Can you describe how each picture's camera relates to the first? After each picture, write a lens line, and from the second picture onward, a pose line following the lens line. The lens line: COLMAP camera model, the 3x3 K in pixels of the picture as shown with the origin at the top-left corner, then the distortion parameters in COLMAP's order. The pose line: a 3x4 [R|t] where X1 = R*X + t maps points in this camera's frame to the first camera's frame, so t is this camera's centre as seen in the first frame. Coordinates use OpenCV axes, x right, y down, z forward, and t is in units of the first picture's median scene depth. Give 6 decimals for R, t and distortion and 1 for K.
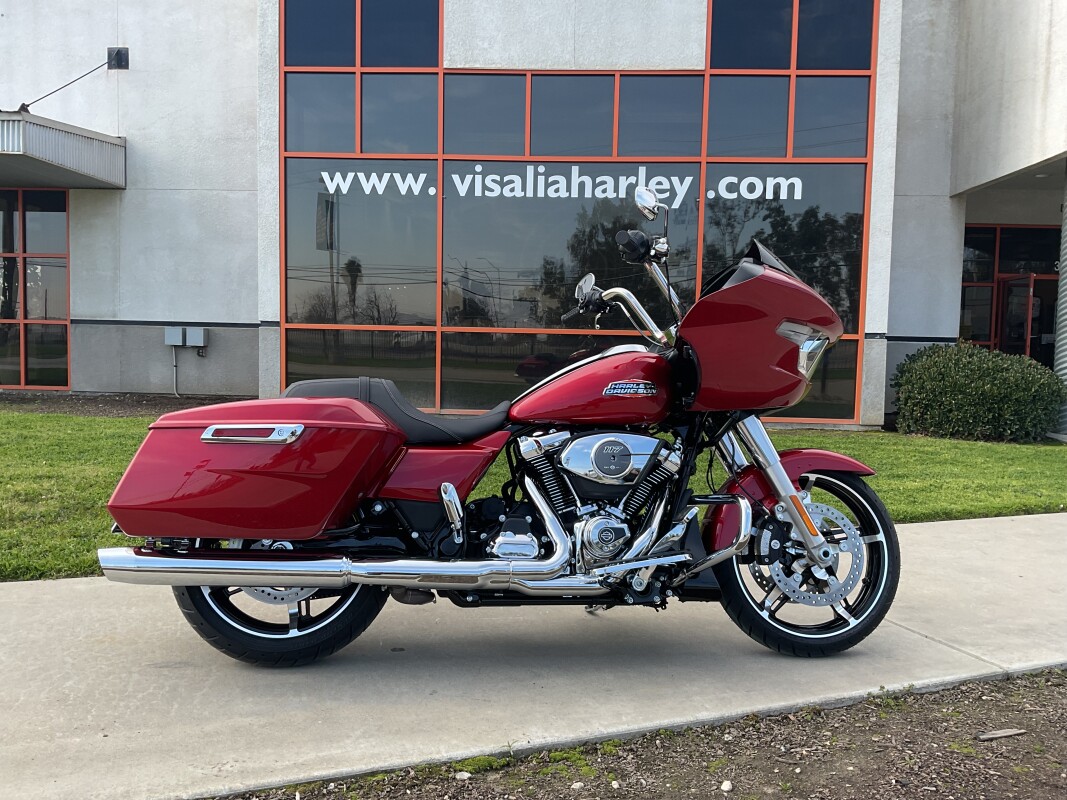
lens RADIAL K [[871.4, 0, 533.5], [0, 871.4, 400.0], [0, 0, 1]] dist [0.061846, -0.122648]
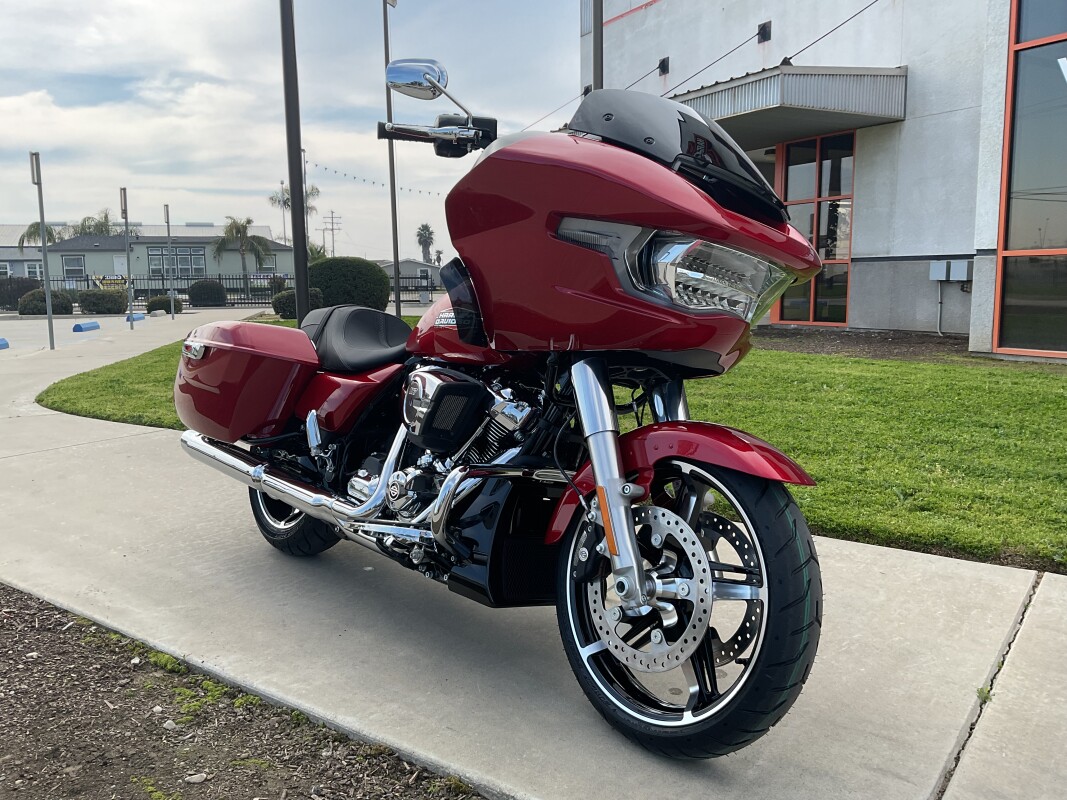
lens RADIAL K [[877.4, 0, 533.5], [0, 877.4, 400.0], [0, 0, 1]] dist [0.053886, -0.123487]
pose [[0.537353, 0.086310, -0.838929, 0.701493], [-0.028933, 0.996050, 0.083943, -0.006754], [0.842861, -0.020834, 0.537728, 0.528979]]
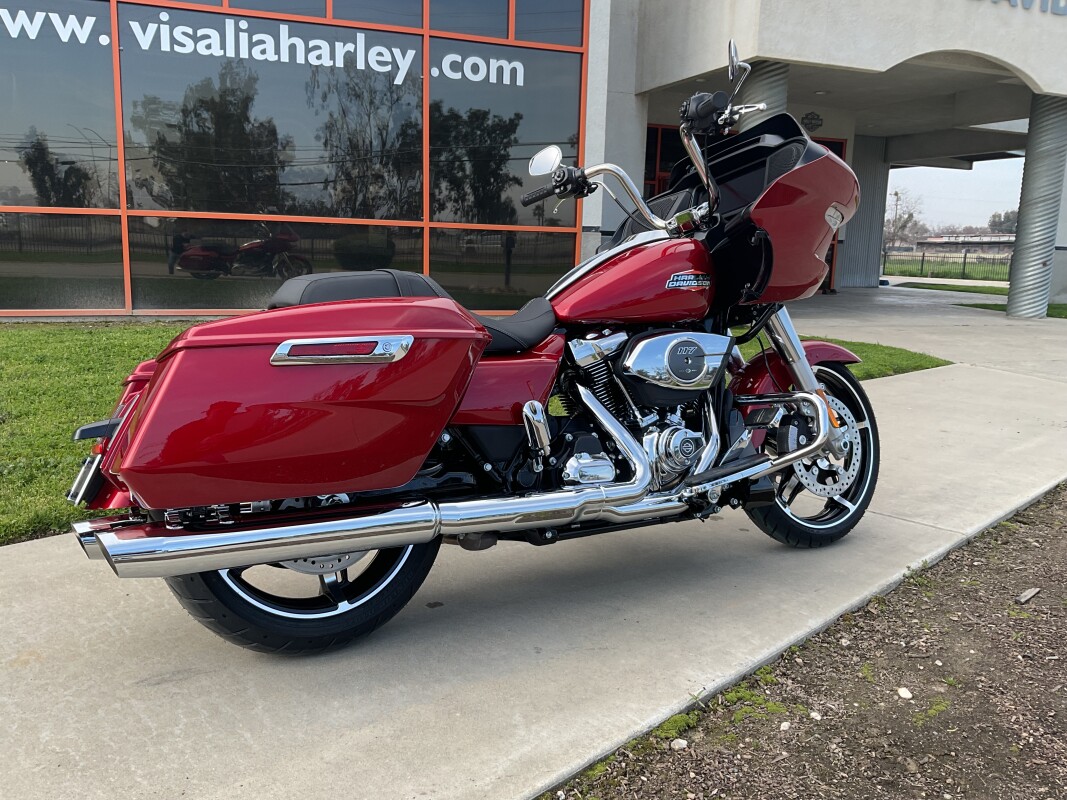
lens RADIAL K [[867.4, 0, 533.8], [0, 867.4, 415.5], [0, 0, 1]] dist [0.069011, -0.141550]
pose [[0.915212, -0.072195, 0.396453, -0.331300], [0.016806, 0.989803, 0.141449, -0.004359], [-0.402622, -0.122793, 0.907093, 0.210897]]
